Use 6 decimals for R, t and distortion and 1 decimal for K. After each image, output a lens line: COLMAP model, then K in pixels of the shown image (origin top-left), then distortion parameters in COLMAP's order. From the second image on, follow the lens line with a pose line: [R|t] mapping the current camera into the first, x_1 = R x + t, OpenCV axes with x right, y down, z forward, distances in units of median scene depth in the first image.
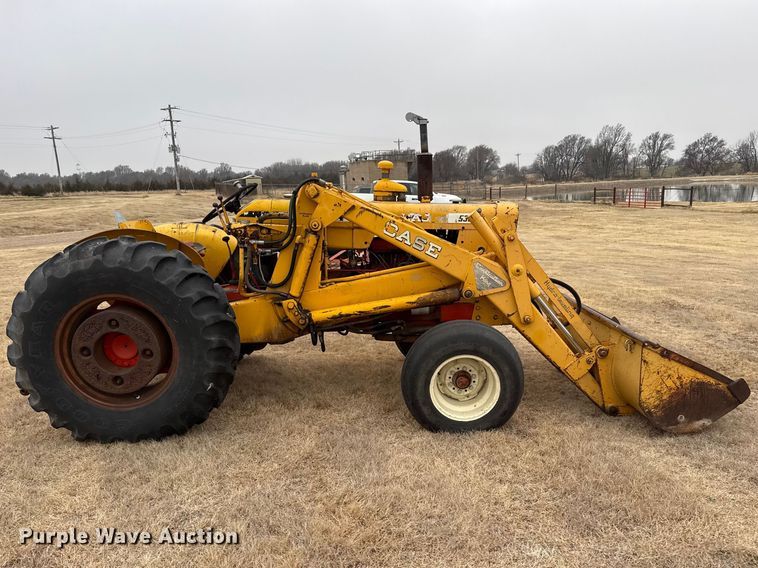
lens RADIAL K [[633.5, 0, 407.7], [0, 633.5, 315.5], [0, 0, 1]] dist [0.065779, -0.105072]
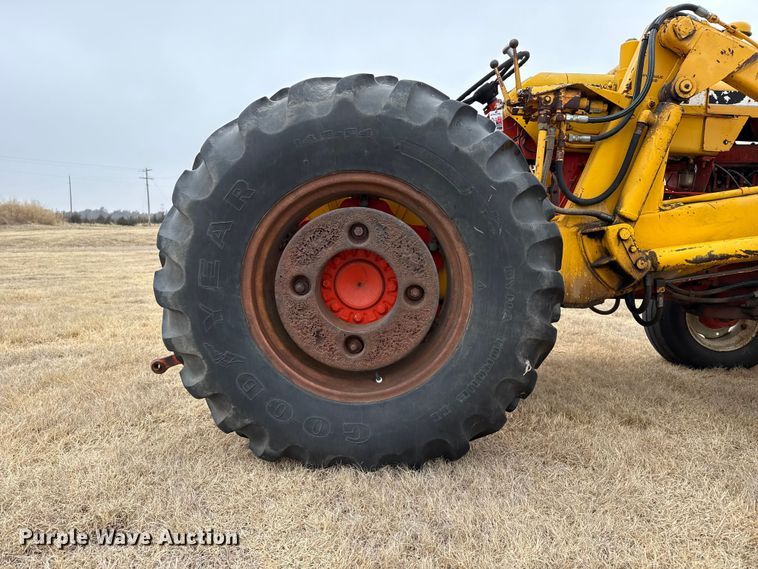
lens RADIAL K [[533.0, 0, 367.0], [0, 533.0, 282.5], [0, 0, 1]] dist [0.126527, -0.102673]
pose [[0.994321, 0.034668, -0.100621, -0.394965], [-0.045124, 0.993598, -0.103575, 0.094904], [0.096386, 0.107527, 0.989519, 0.558037]]
